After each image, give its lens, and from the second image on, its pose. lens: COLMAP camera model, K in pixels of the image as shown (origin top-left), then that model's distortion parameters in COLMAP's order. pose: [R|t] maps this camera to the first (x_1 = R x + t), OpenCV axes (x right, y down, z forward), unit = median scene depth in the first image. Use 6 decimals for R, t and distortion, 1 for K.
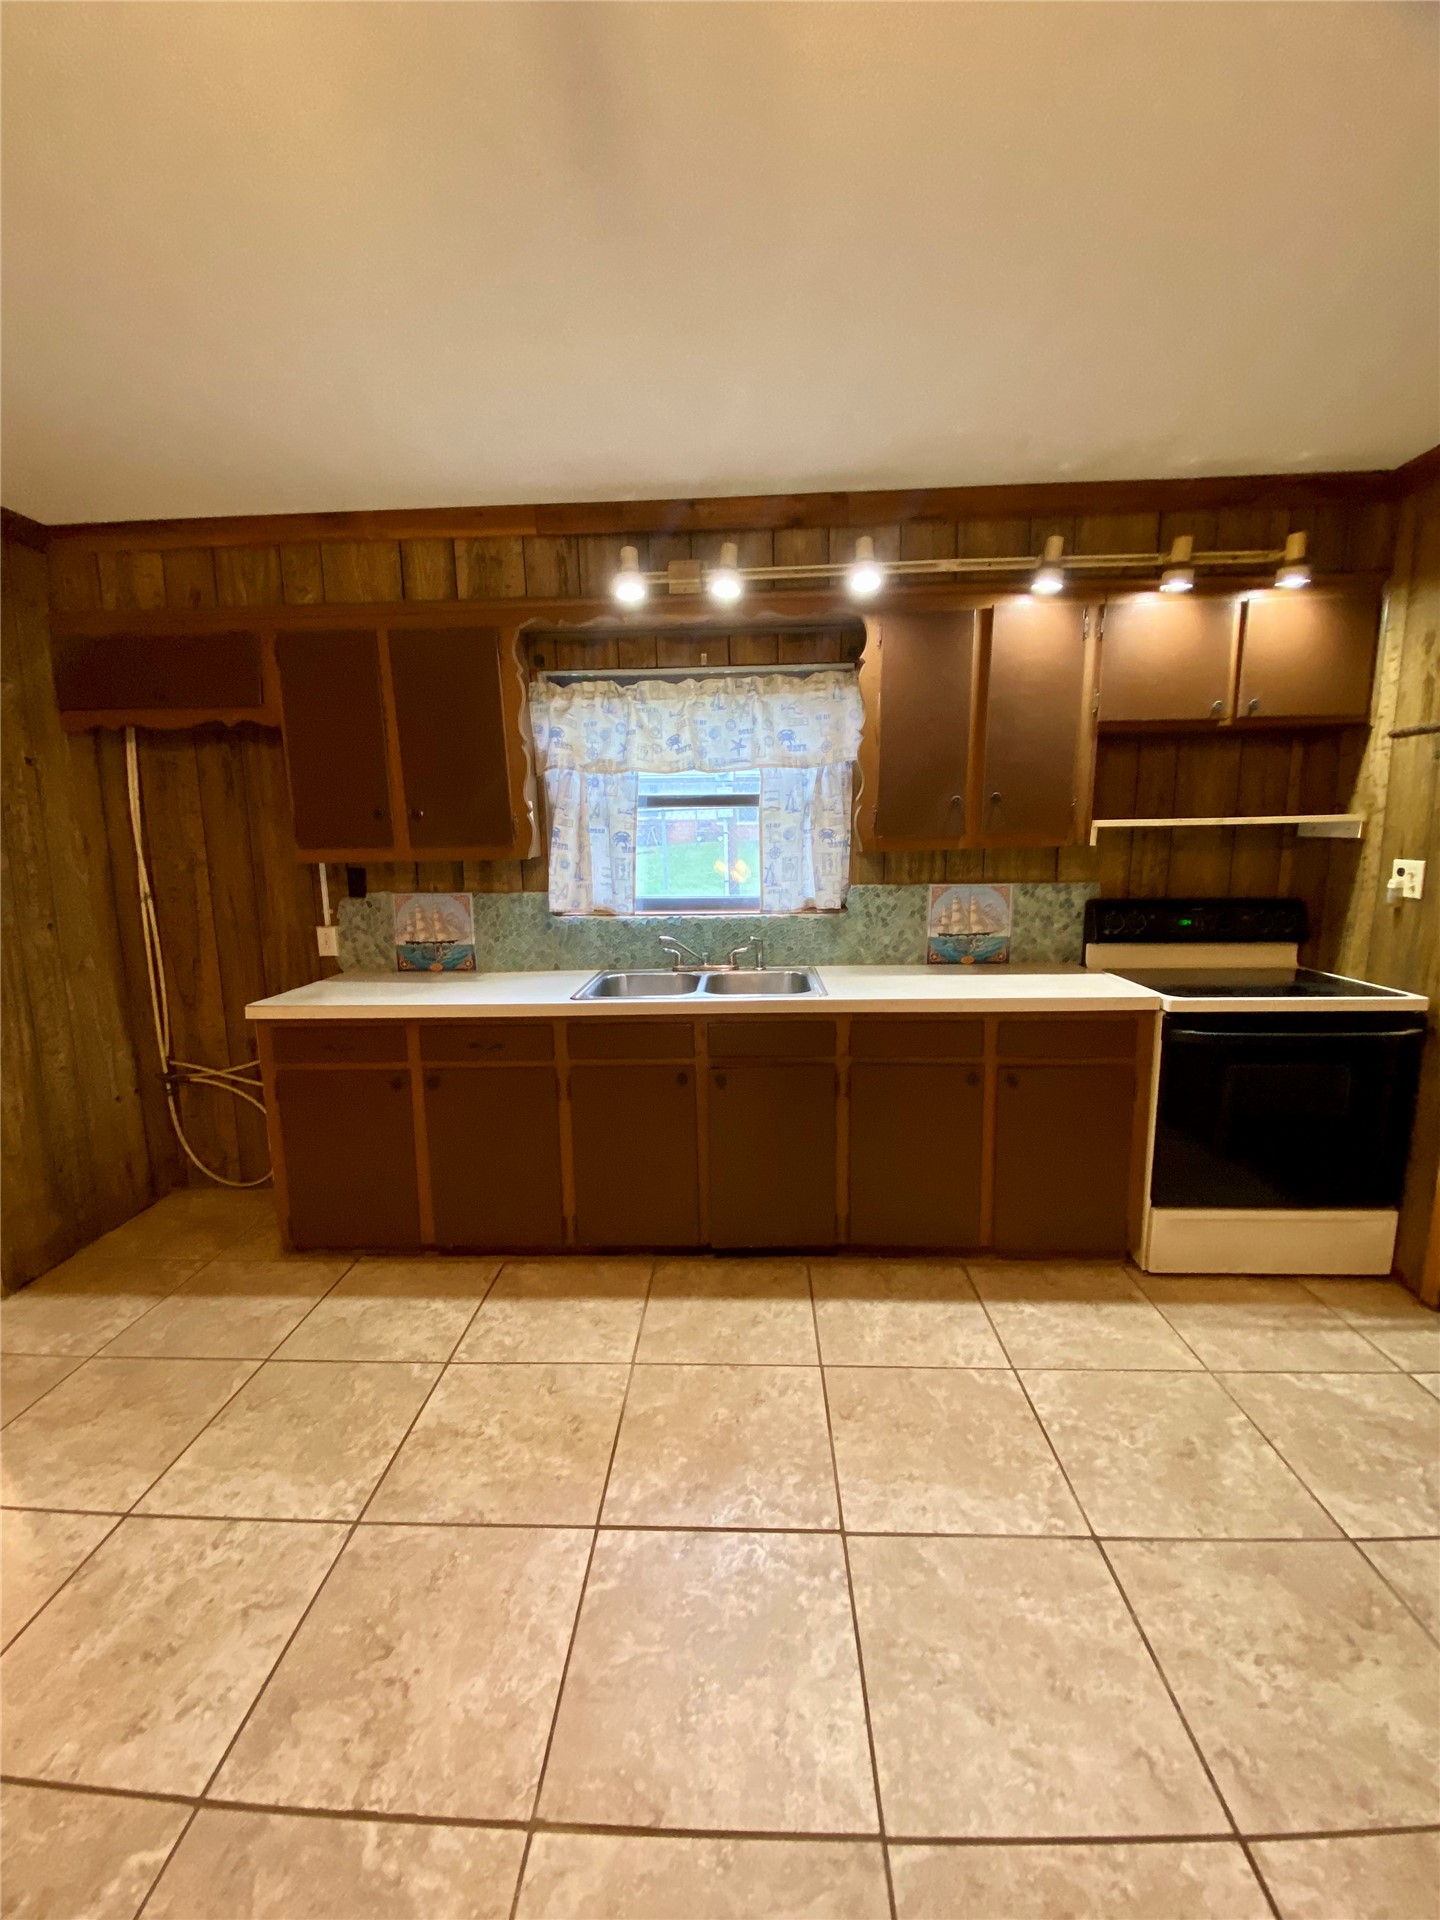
lens RADIAL K [[776.5, 0, 720.0], [0, 776.5, 960.0], [0, 0, 1]] dist [0.029122, -0.025794]
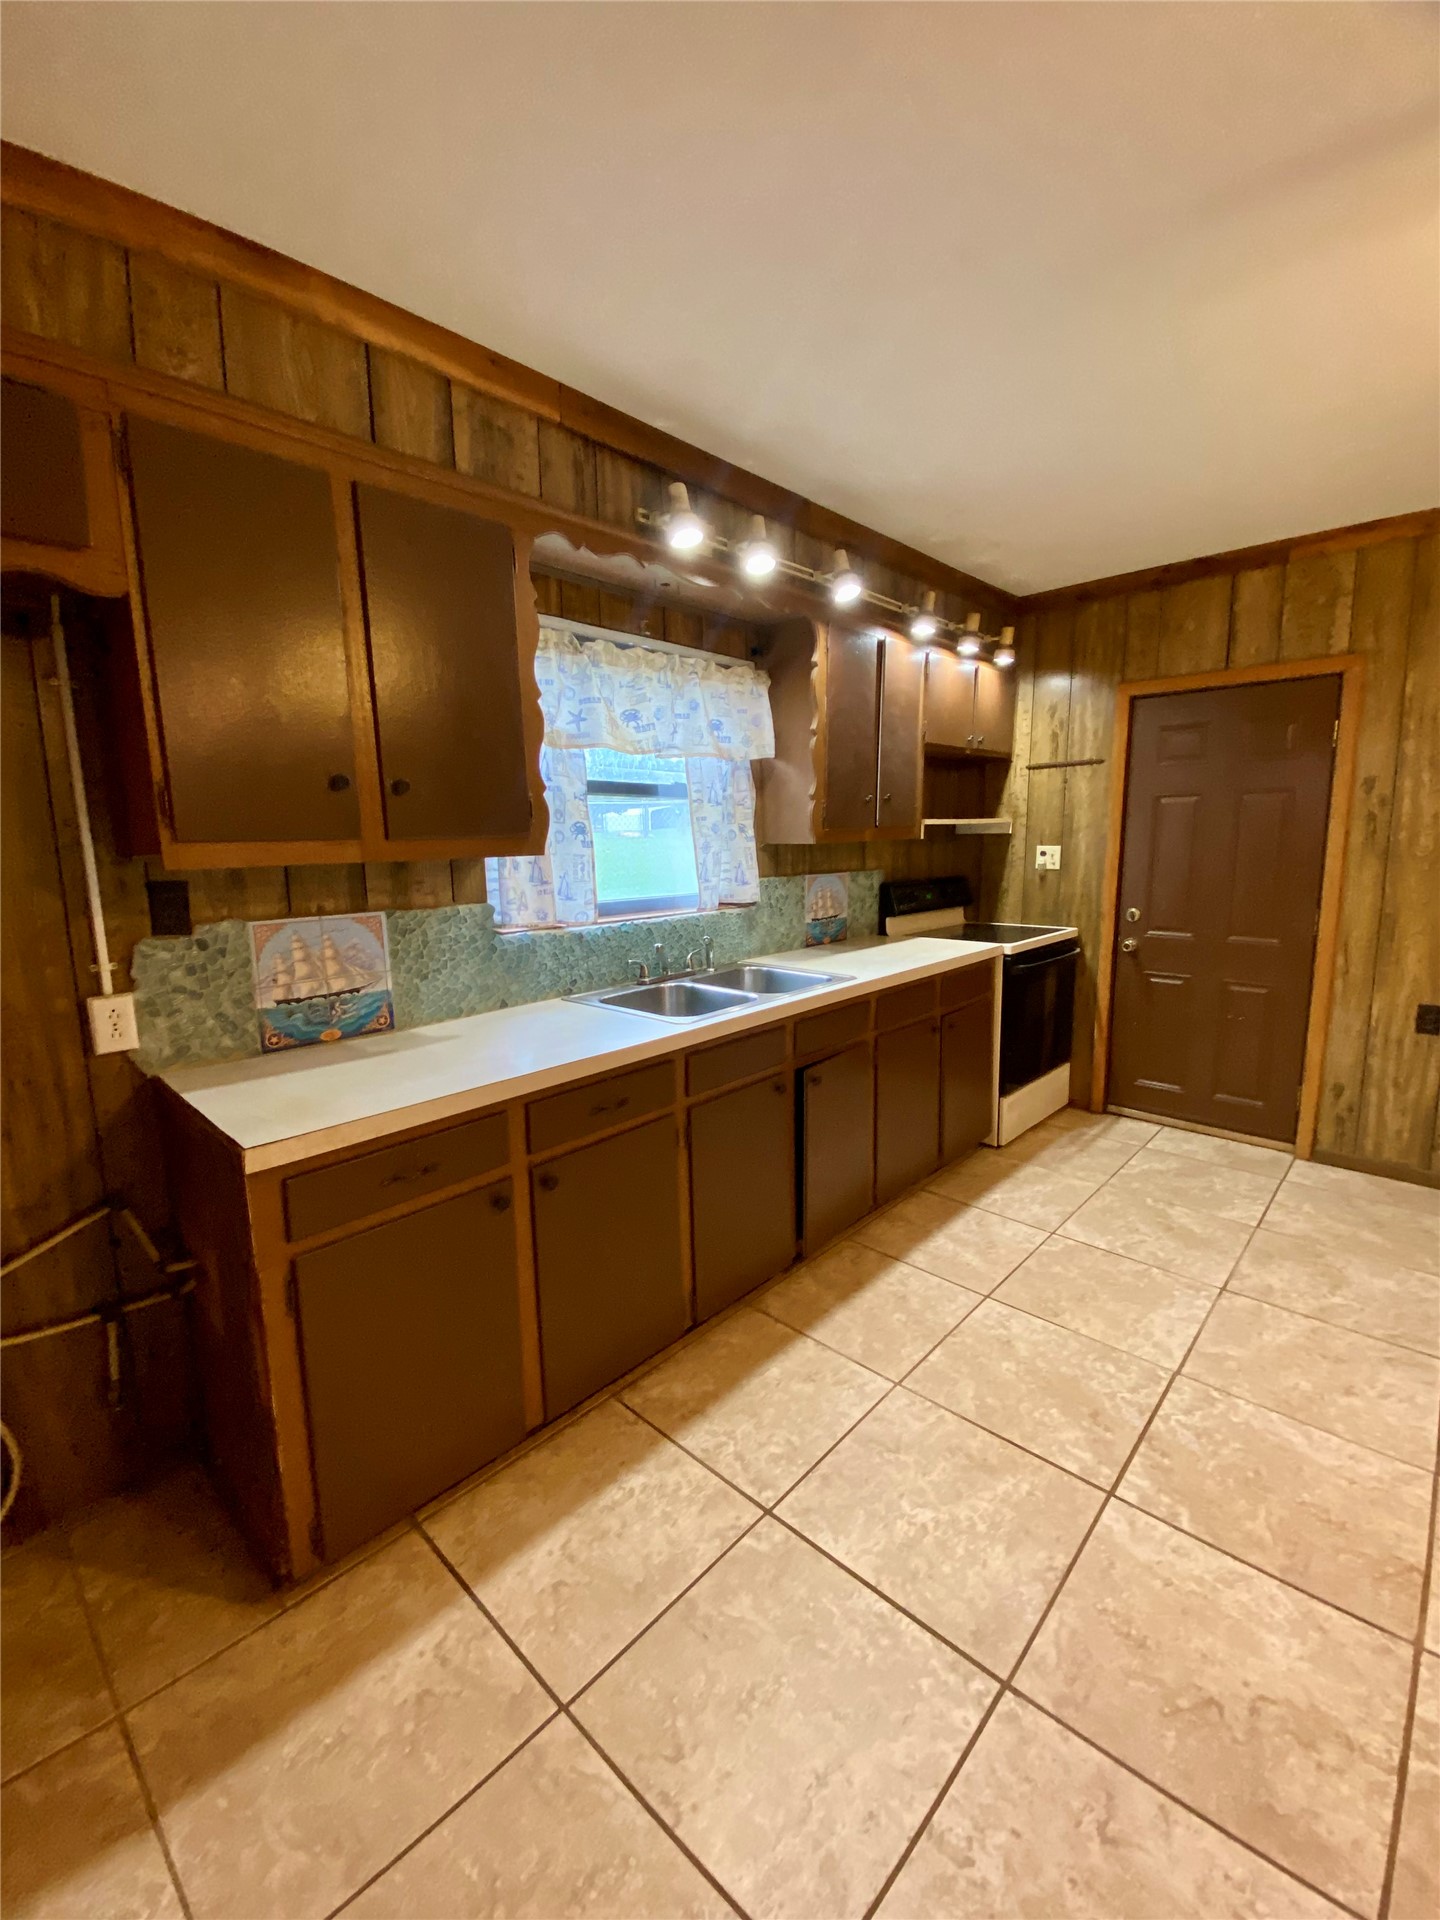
lens RADIAL K [[782.6, 0, 720.0], [0, 782.6, 960.0], [0, 0, 1]] dist [0.022472, -0.018133]
pose [[0.657043, -0.113635, 0.745240, -0.735175], [0.129349, 0.990907, 0.037054, -0.039072], [-0.742674, 0.072050, 0.665766, 0.407329]]
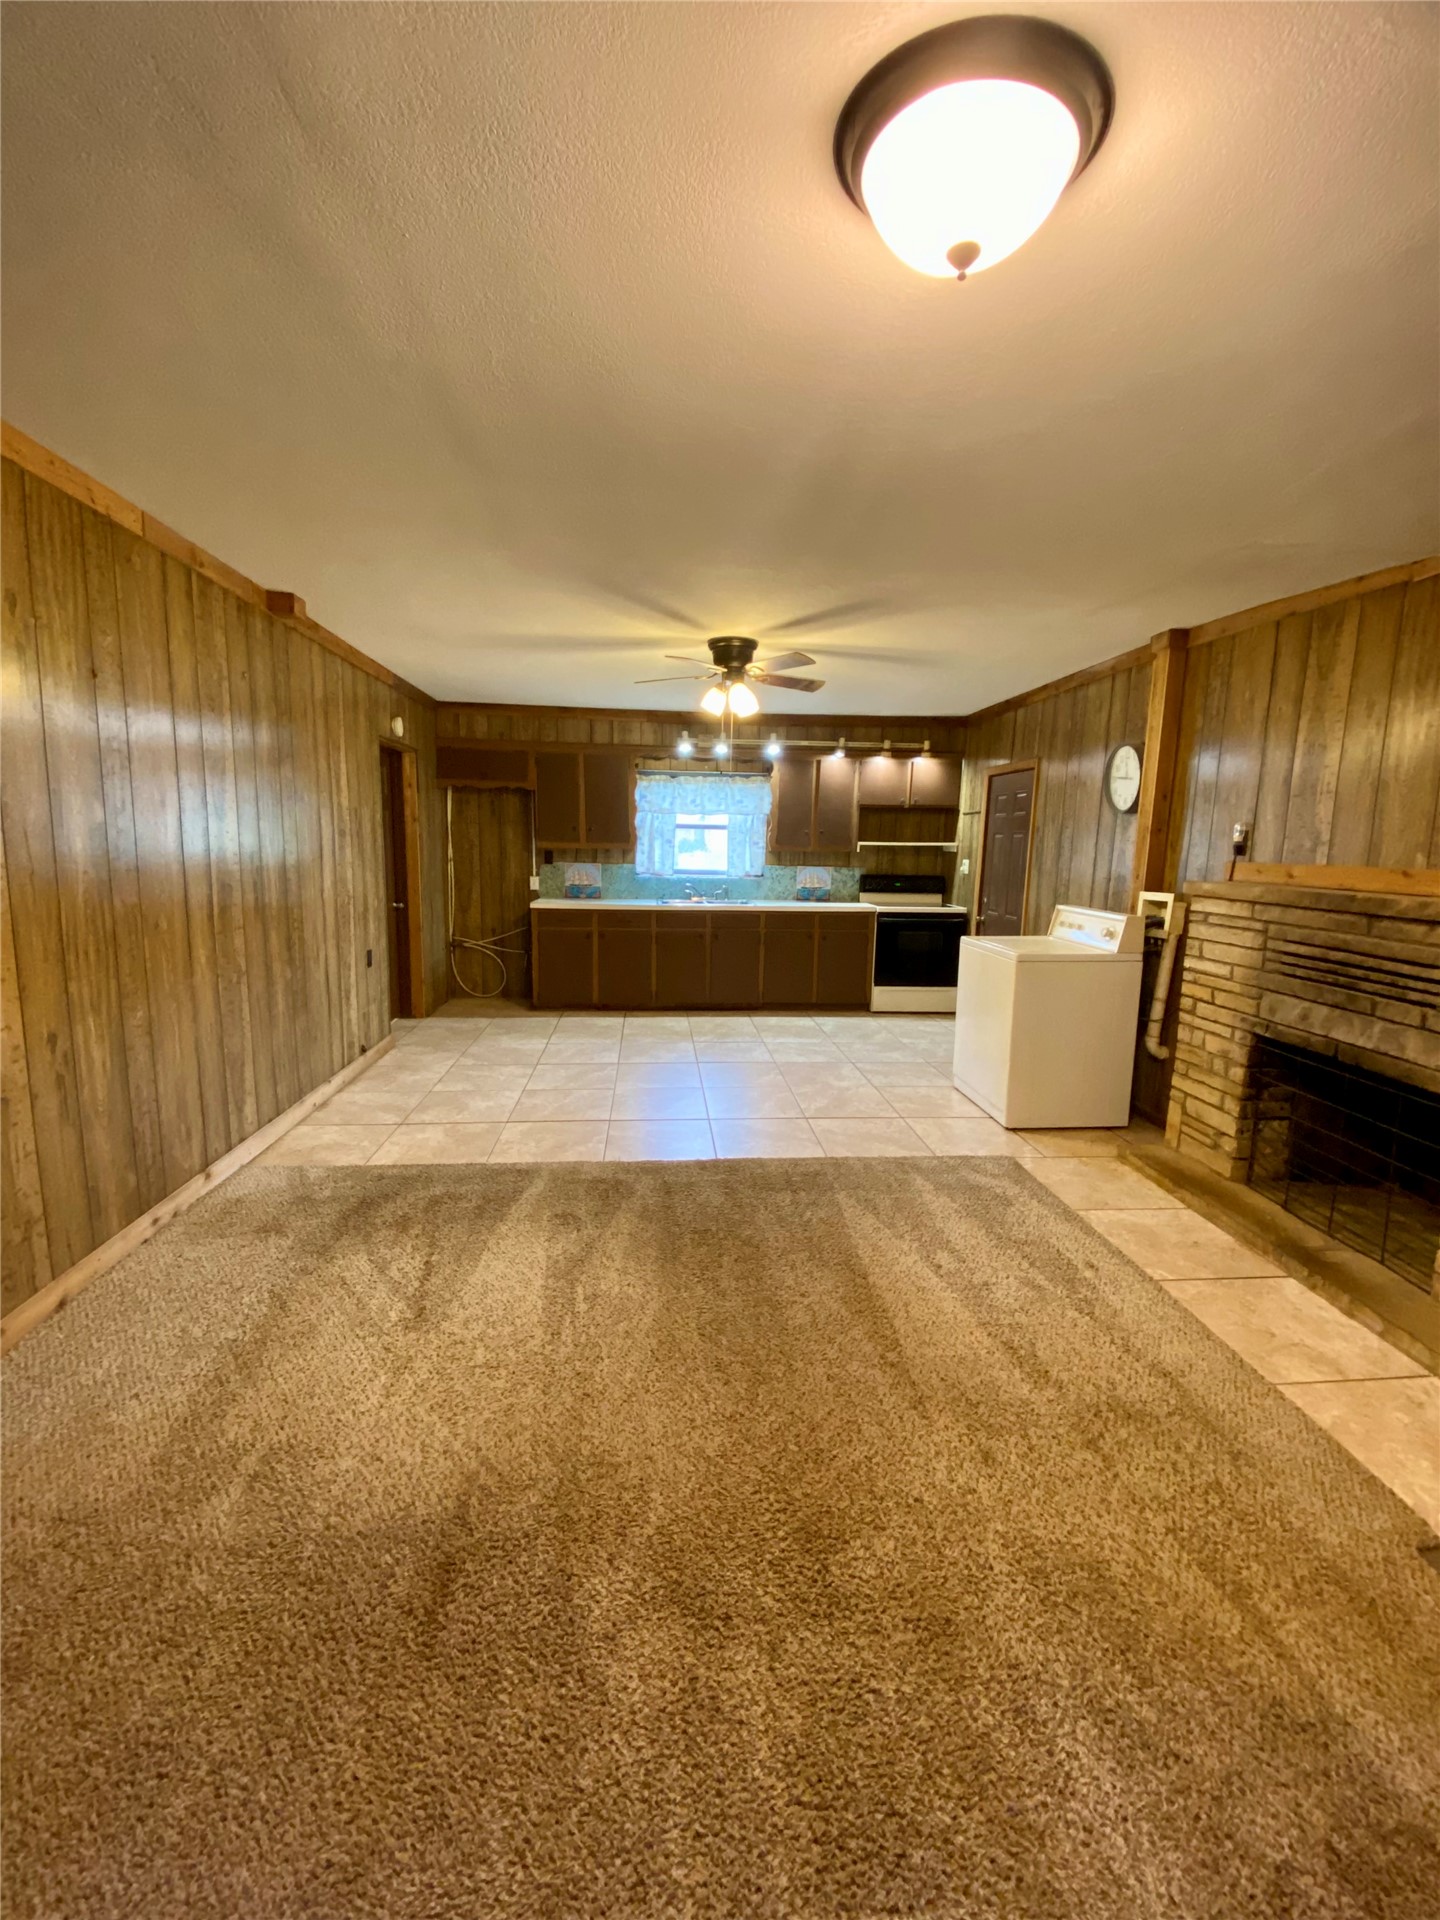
lens RADIAL K [[776.5, 0, 720.0], [0, 776.5, 960.0], [0, 0, 1]] dist [0.029122, -0.025794]
pose [[0.992514, 0.018987, 0.120644, -0.281608], [-0.017827, 0.999784, -0.010689, 0.248650], [-0.120820, 0.008458, 0.992638, -1.500415]]
